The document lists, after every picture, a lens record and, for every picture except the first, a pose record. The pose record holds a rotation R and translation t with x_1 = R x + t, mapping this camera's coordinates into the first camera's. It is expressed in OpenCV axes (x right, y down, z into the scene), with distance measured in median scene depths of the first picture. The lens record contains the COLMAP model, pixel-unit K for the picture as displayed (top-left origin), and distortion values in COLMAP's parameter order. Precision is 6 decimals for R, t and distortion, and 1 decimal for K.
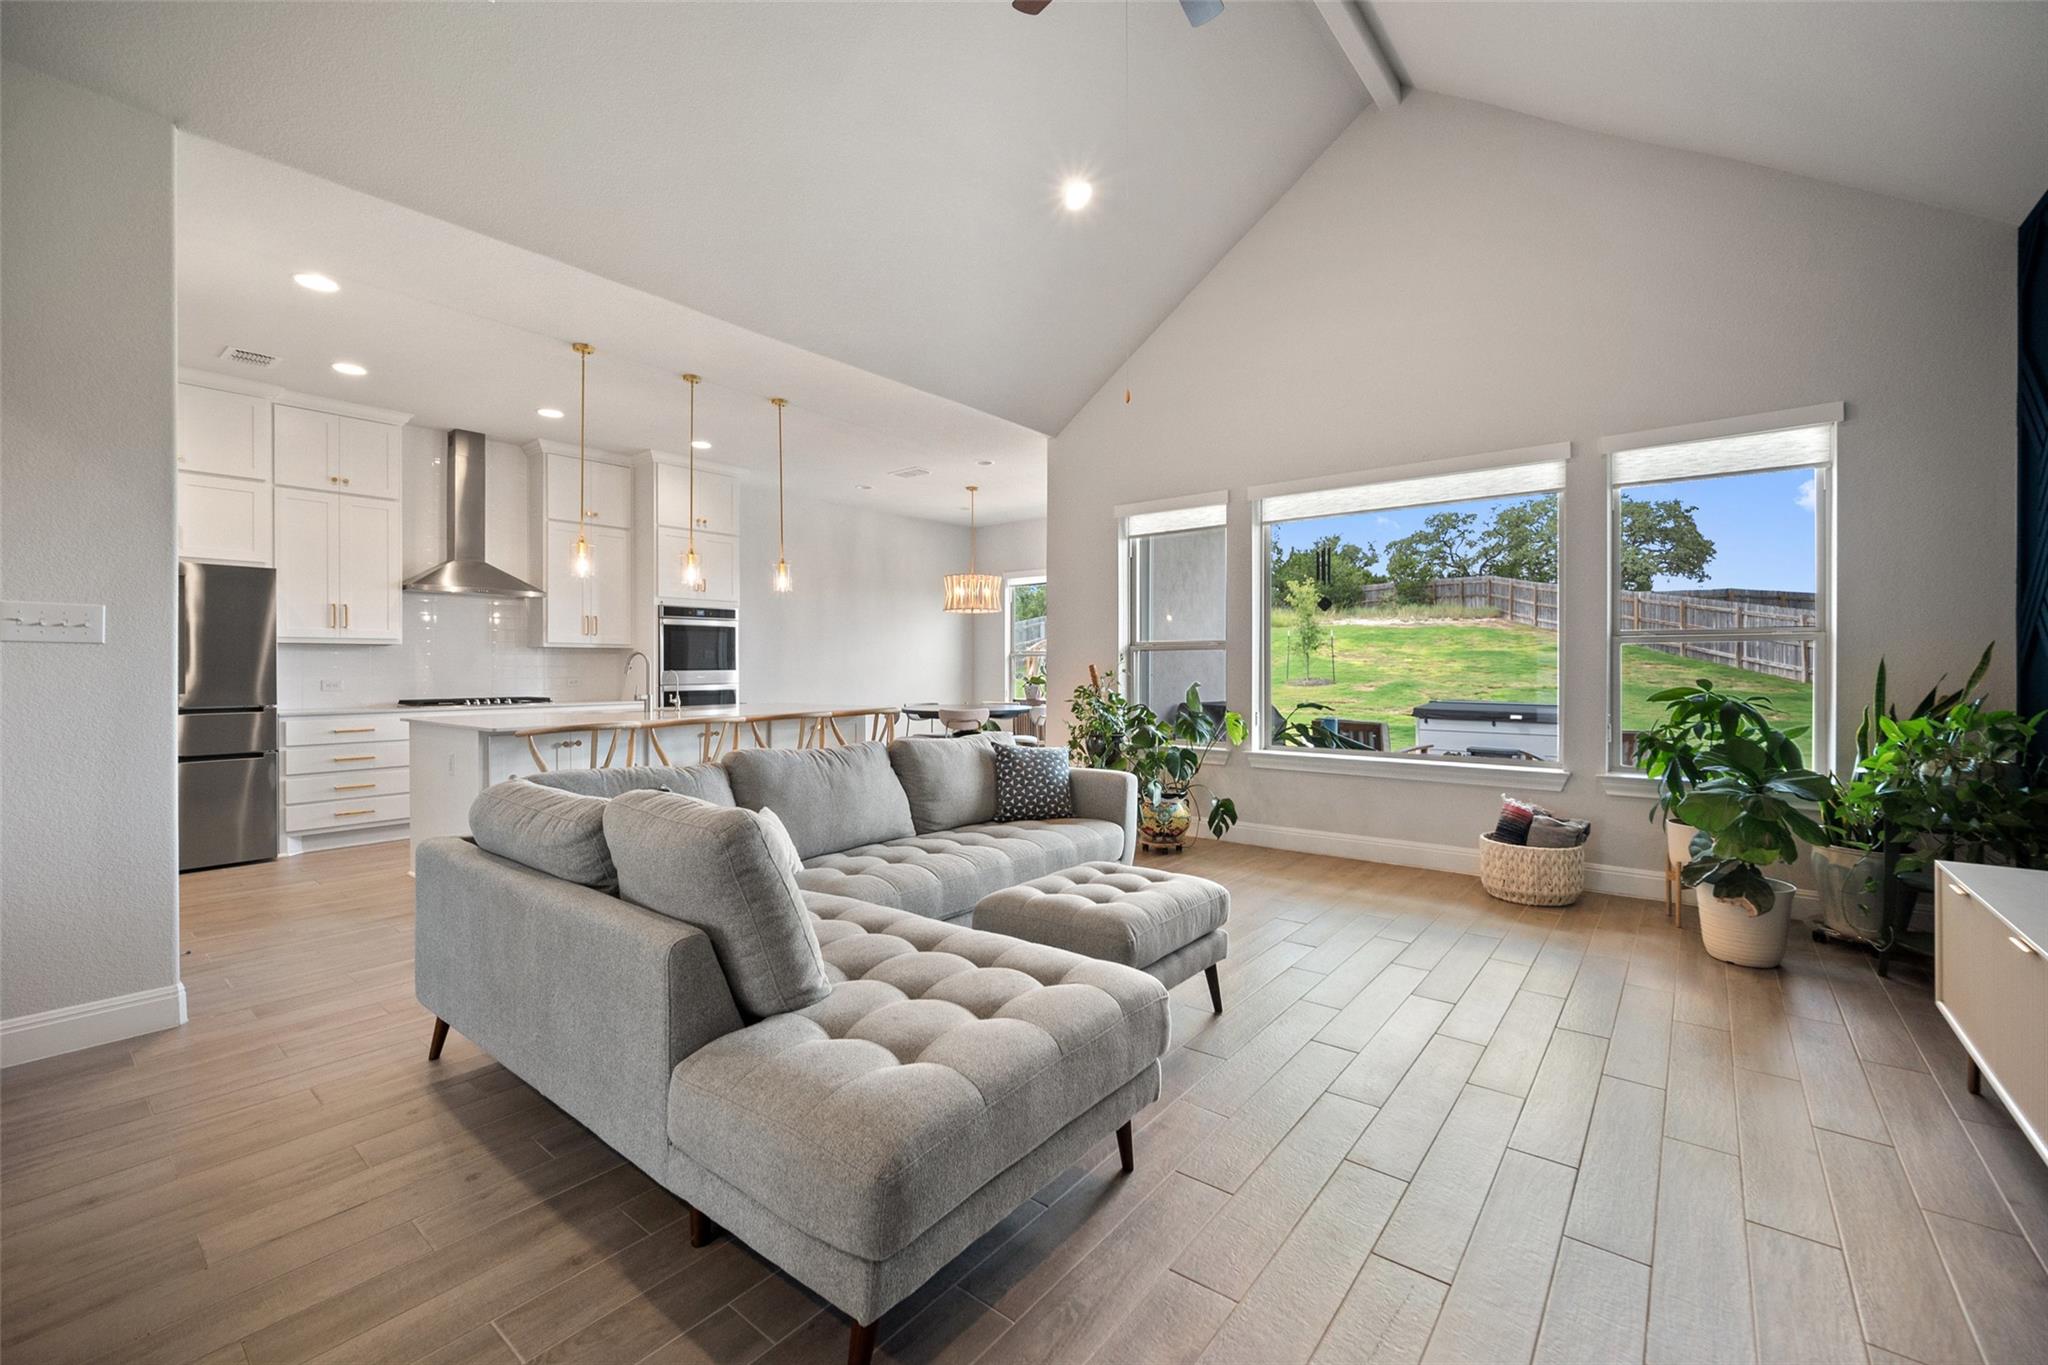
lens RADIAL K [[832.8, 0, 1008.3], [0, 832.8, 667.7], [0, 0, 1]] dist [-0.000677, -0.000130]
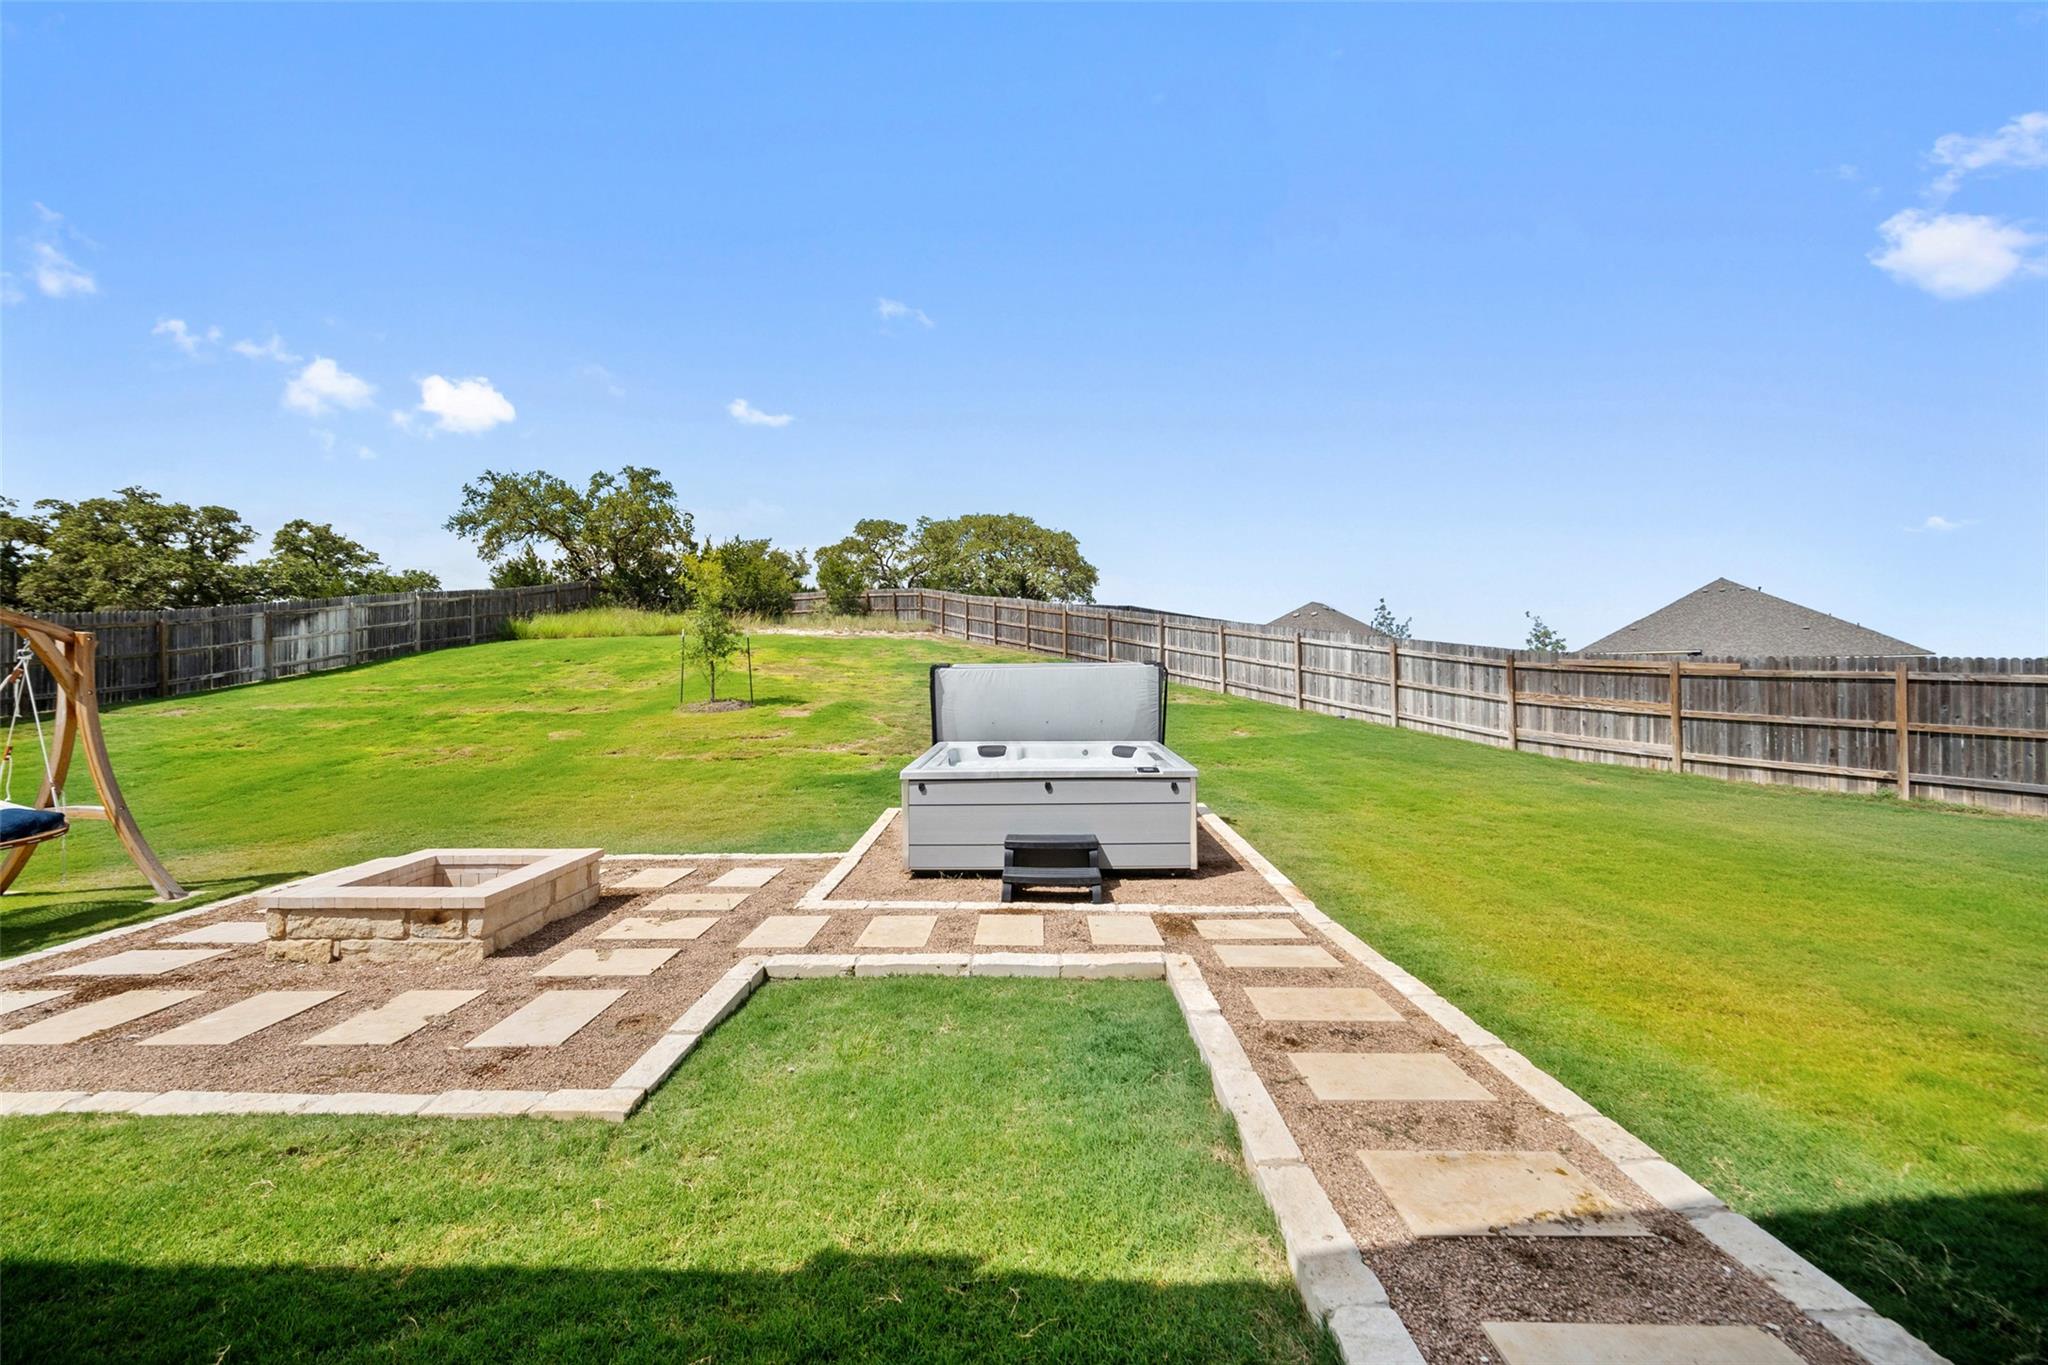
lens RADIAL K [[832.8, 0, 1036.4], [0, 832.8, 678.6], [0, 0, 1]] dist [-0.000677, -0.000130]
pose [[0.773977, -0.005868, 0.633186, 0.498530], [0.014351, 0.999863, -0.008276, 0.016518], [-0.633051, 0.015493, 0.773955, 1.157025]]
